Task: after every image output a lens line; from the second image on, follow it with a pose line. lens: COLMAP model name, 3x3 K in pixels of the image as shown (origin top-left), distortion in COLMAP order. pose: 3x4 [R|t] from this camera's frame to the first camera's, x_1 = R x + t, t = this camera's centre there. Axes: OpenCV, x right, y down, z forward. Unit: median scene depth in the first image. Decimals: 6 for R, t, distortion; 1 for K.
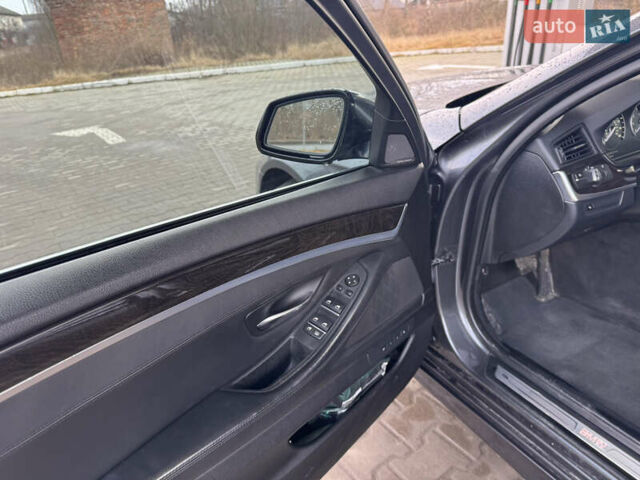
lens RADIAL K [[456.8, 0, 320.0], [0, 456.8, 240.0], [0, 0, 1]] dist [-0.004094, -0.003304]
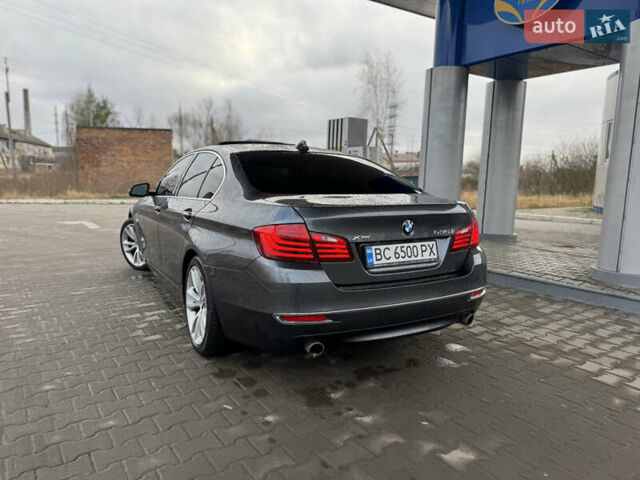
lens RADIAL K [[448.9, 0, 317.3], [0, 448.9, 239.9], [0, 0, 1]] dist [0.044772, -0.054011]
pose [[0.995517, 0.094458, 0.004884, 0.146155], [-0.088486, 0.948333, -0.304688, 0.104721], [-0.033411, 0.302889, 0.952440, -0.237204]]
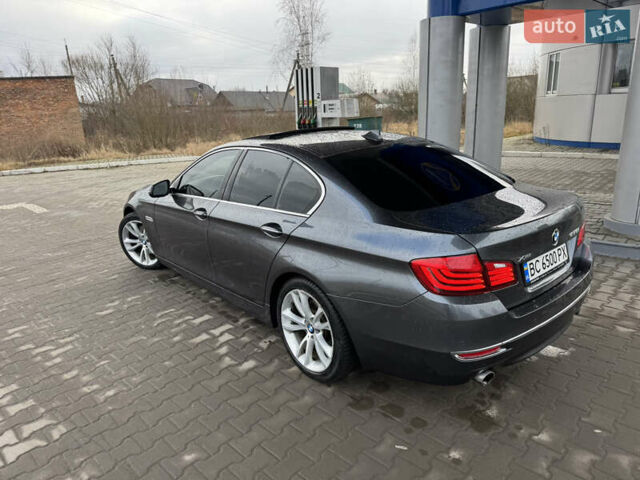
lens RADIAL K [[447.7, 0, 319.0], [0, 447.7, 241.1], [0, 0, 1]] dist [0.044471, -0.046609]
pose [[0.983497, -0.022231, 0.179553, 0.067576], [0.053347, 0.983933, -0.170382, 0.070613], [-0.172881, 0.177148, 0.968881, -0.221960]]
